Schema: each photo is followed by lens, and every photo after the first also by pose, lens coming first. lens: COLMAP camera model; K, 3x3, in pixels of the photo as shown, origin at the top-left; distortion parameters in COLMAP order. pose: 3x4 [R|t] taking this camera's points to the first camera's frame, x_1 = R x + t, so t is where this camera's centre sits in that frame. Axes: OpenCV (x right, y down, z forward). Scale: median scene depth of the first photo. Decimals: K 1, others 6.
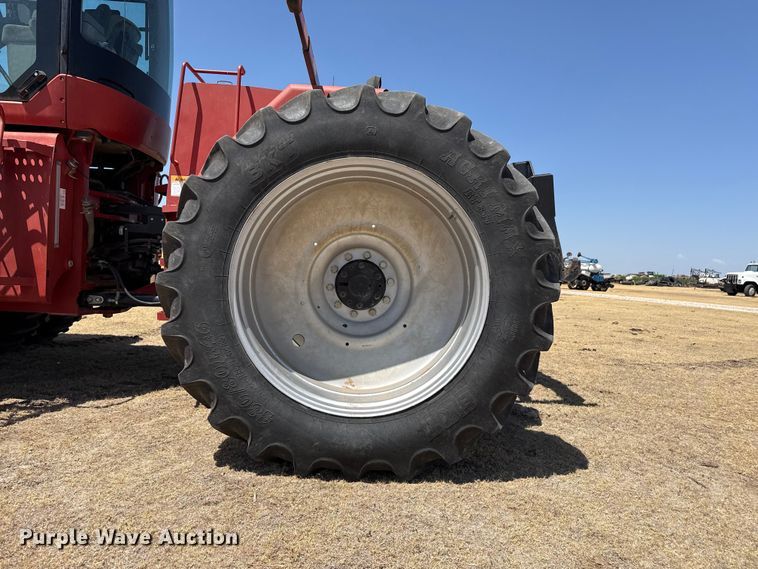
lens RADIAL K [[522.4, 0, 375.0], [0, 522.4, 283.7], [0, 0, 1]] dist [0.028406, -0.026457]
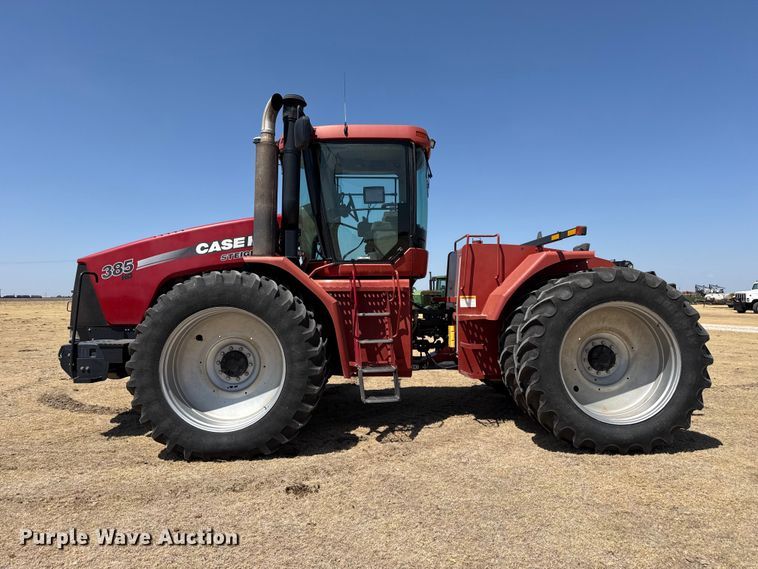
lens RADIAL K [[522.4, 0, 381.7], [0, 522.4, 289.0], [0, 0, 1]] dist [0.028406, -0.026457]
pose [[0.998658, -0.051144, 0.008143, -0.870047], [0.051466, 0.997608, -0.046149, -0.211737], [-0.005763, 0.046506, 0.998901, -0.991857]]
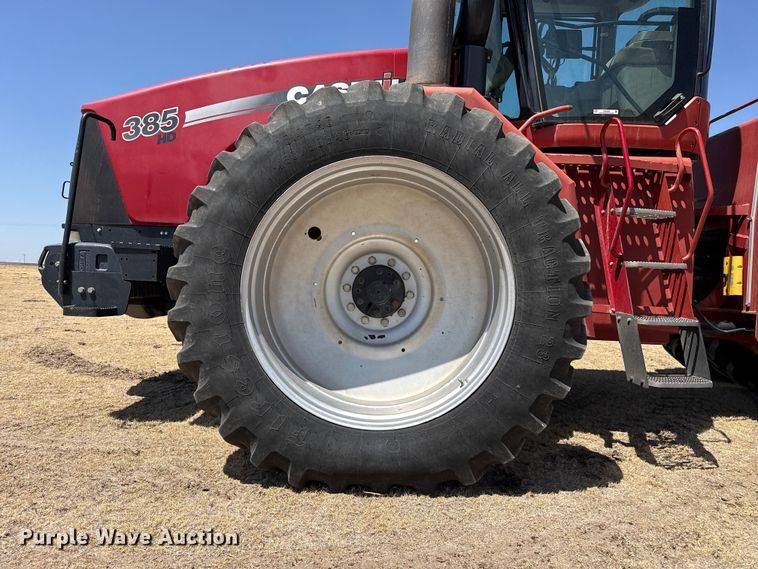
lens RADIAL K [[540.4, 0, 382.1], [0, 540.4, 285.1], [0, 0, 1]] dist [0.061002, -0.073943]
pose [[0.999287, -0.004971, -0.037439, -1.374599], [0.004388, 0.999868, -0.015638, -0.047056], [0.037512, 0.015462, 0.999177, -0.024041]]
